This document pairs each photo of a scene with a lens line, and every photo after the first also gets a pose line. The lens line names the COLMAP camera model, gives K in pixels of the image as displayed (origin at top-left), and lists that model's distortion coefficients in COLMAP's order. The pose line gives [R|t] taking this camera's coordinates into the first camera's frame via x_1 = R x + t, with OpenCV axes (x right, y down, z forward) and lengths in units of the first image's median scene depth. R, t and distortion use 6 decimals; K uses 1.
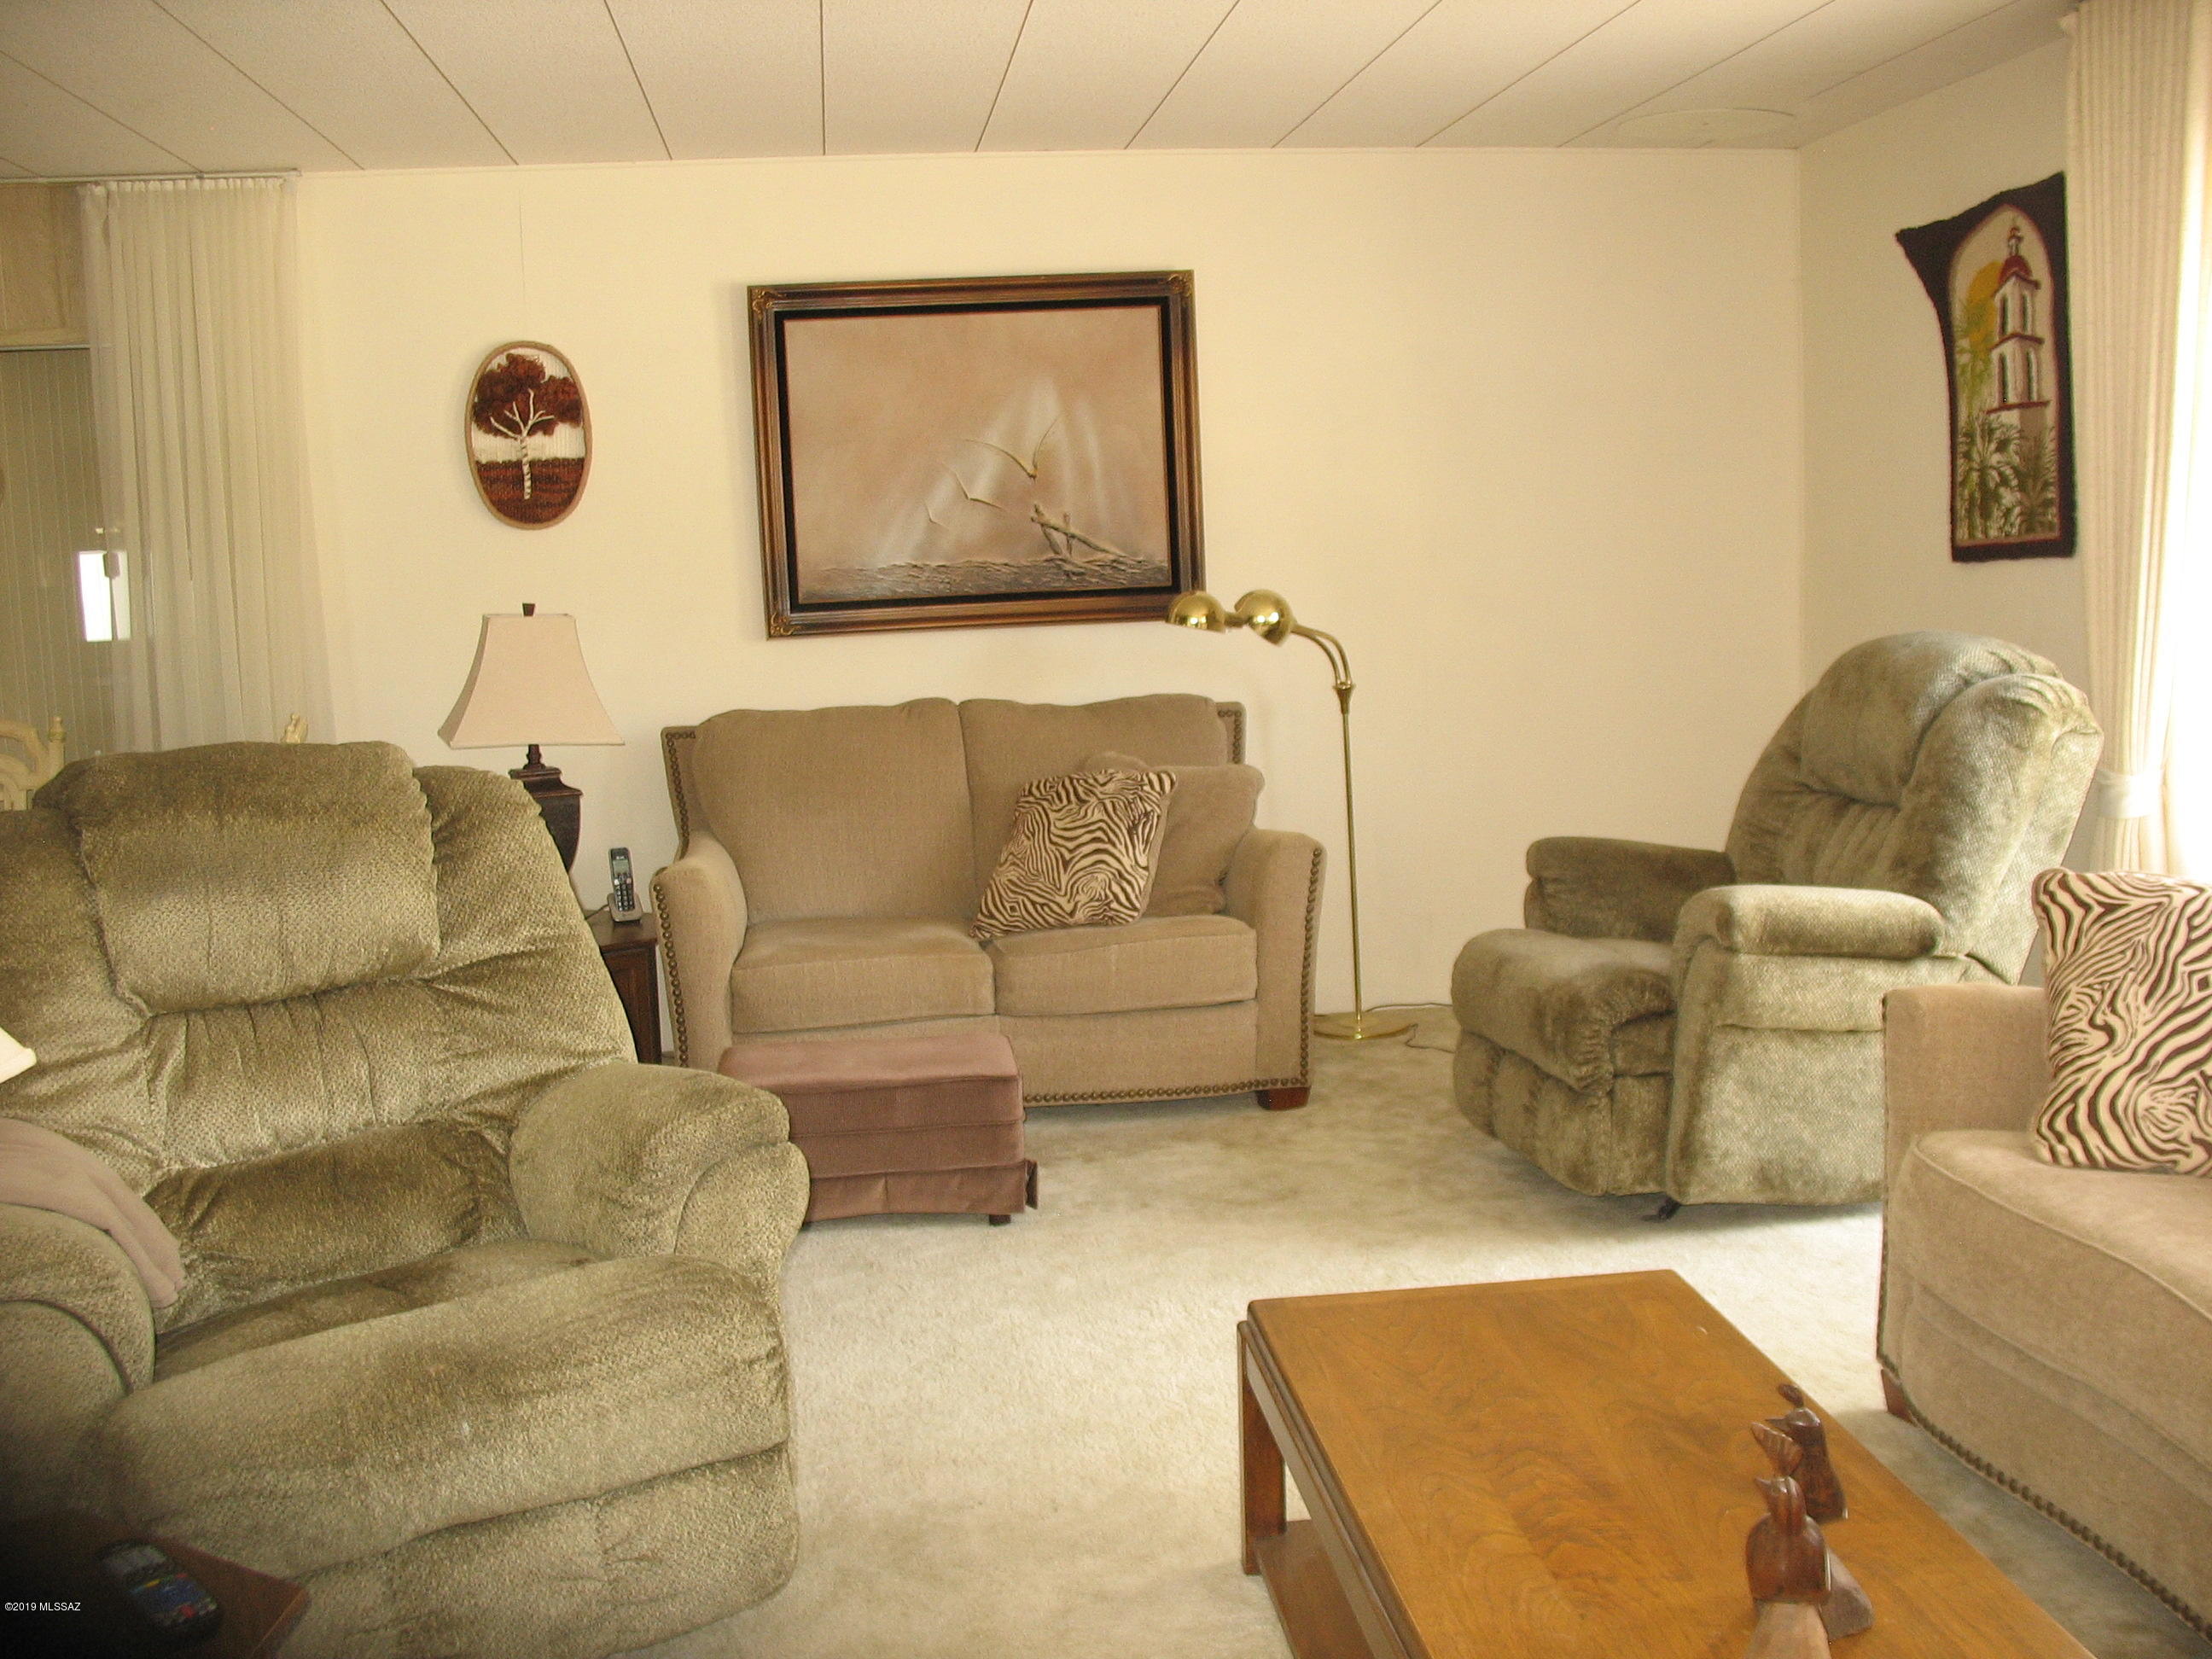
lens RADIAL K [[2303.6, 0, 1120.3], [0, 2303.6, 857.7], [0, 0, 1]] dist [-0.203346, 0.250801]
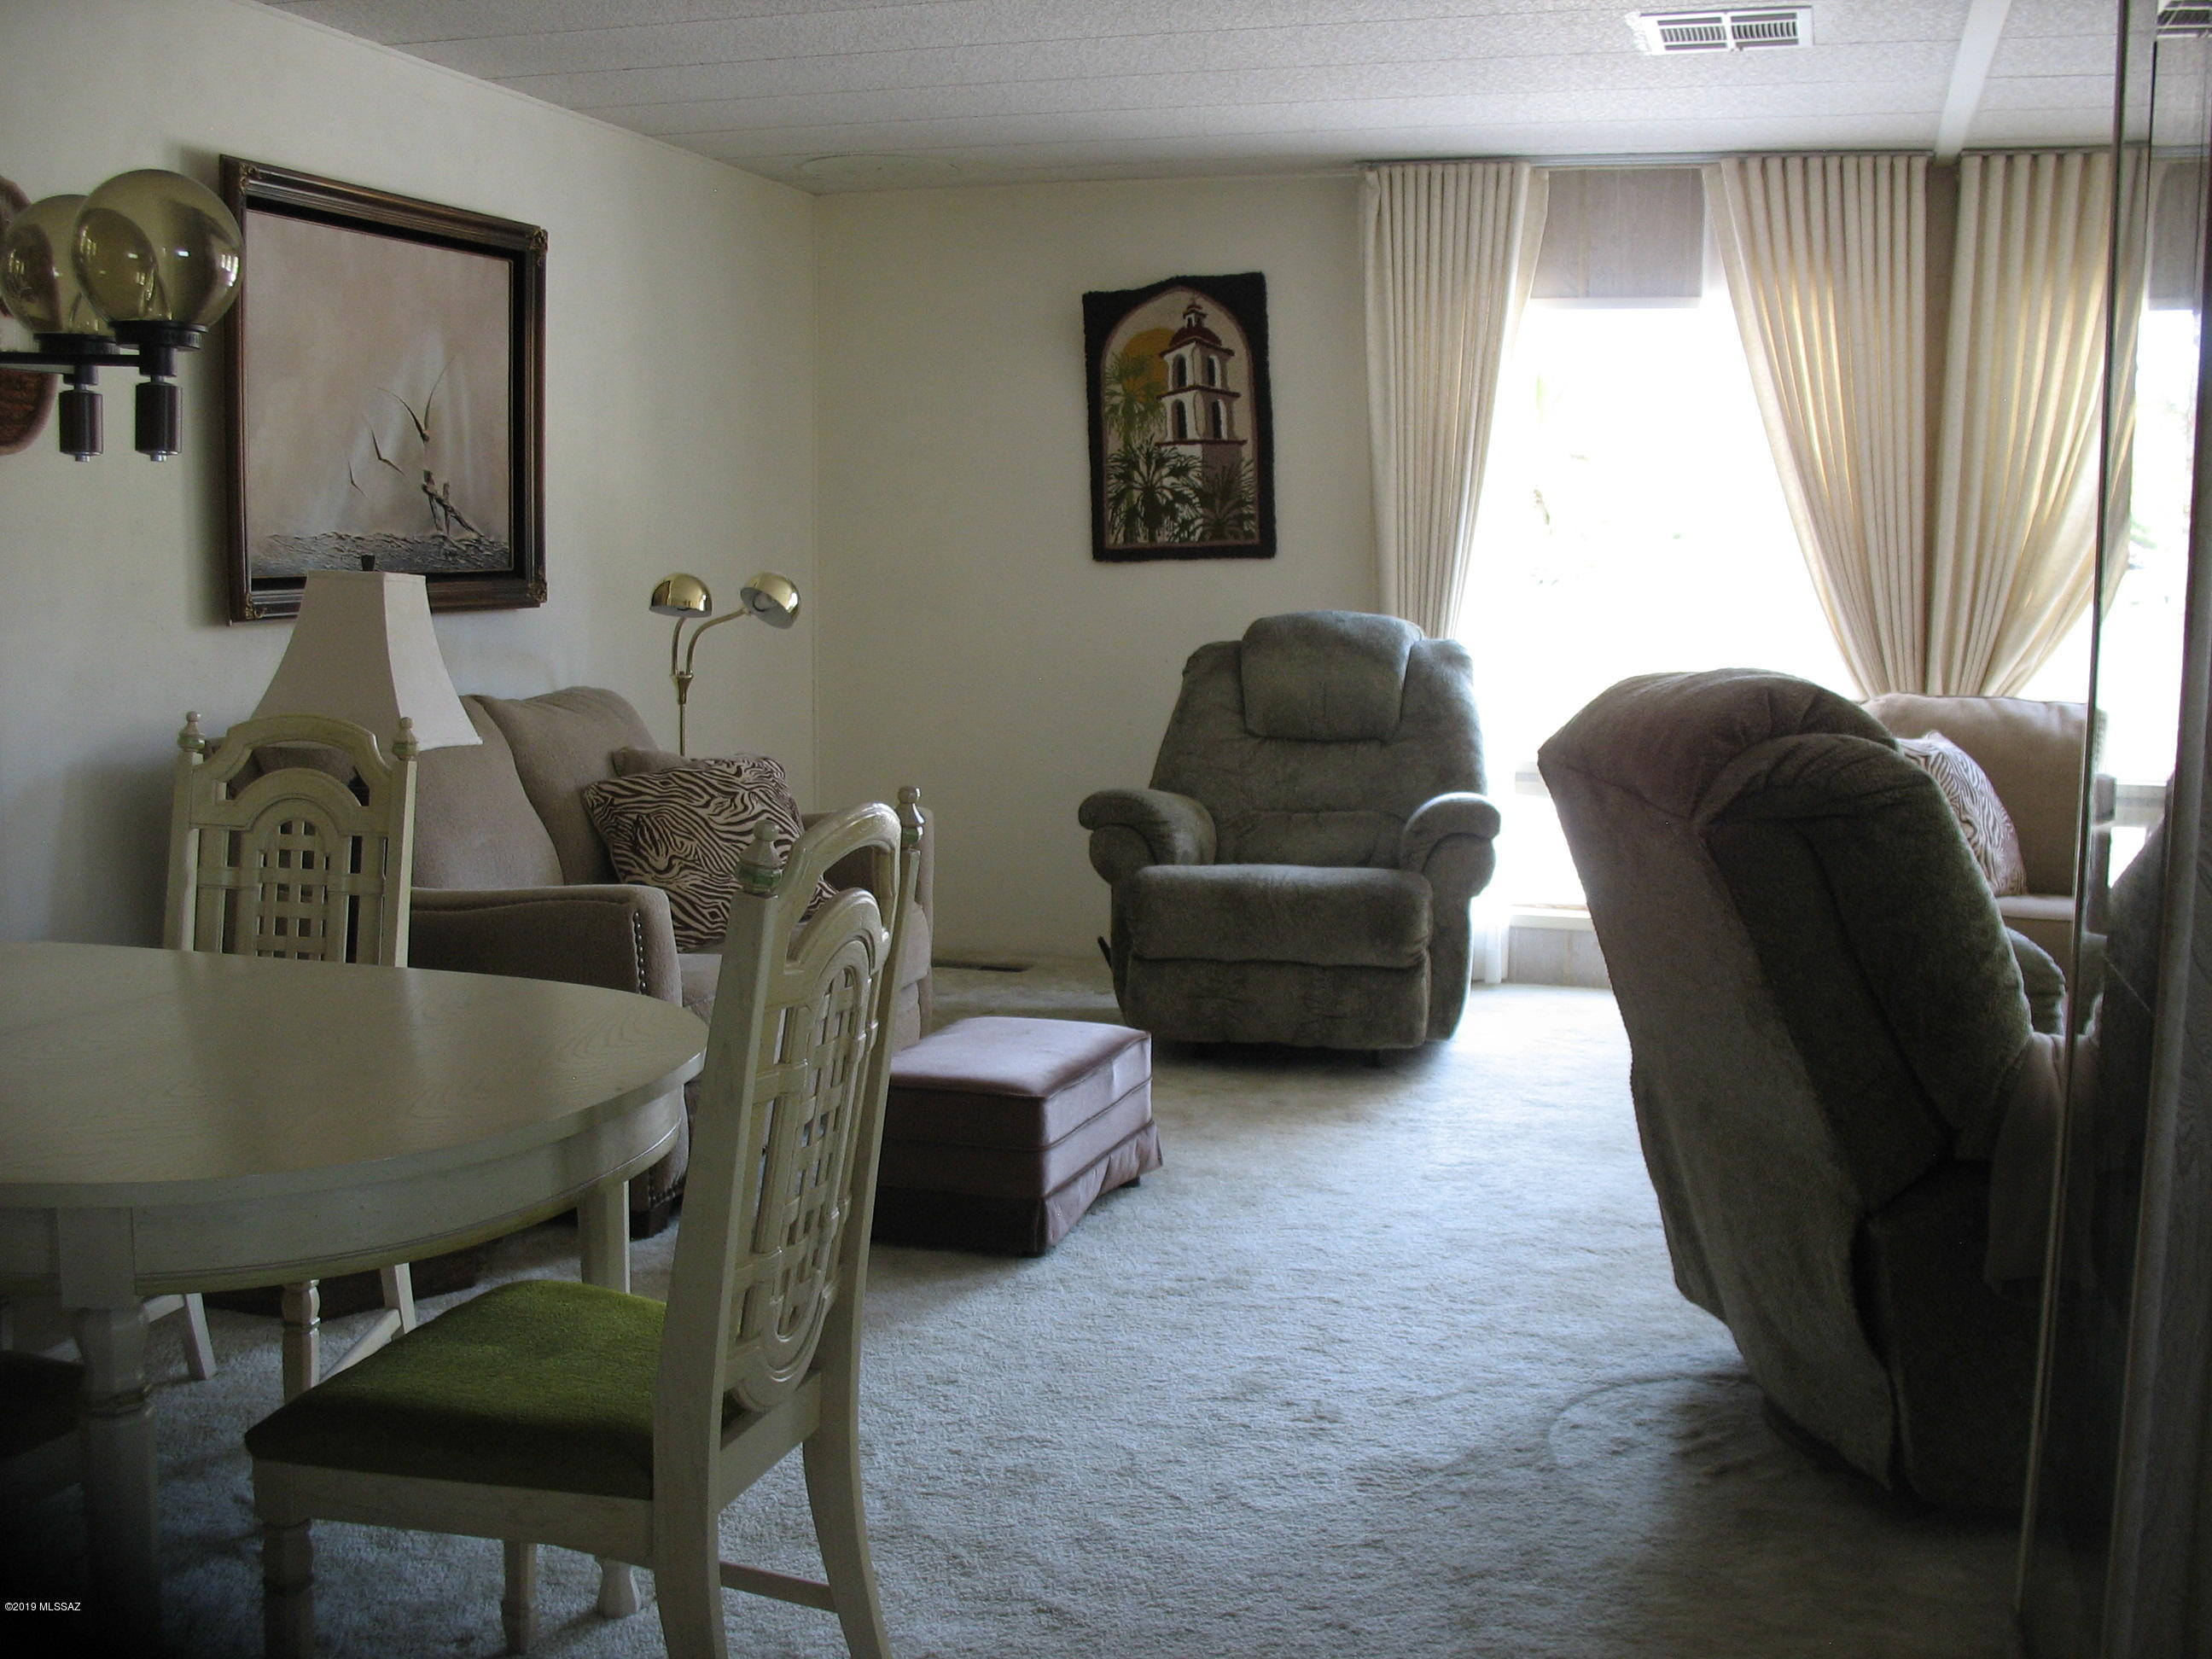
lens RADIAL K [[2303.6, 0, 1120.3], [0, 2303.6, 857.7], [0, 0, 1]] dist [-0.203346, 0.250801]
pose [[0.409541, -0.080822, 0.908704, -0.835323], [0.104044, 0.993707, 0.041491, -0.021671], [-0.906339, 0.077553, 0.415373, 0.501301]]
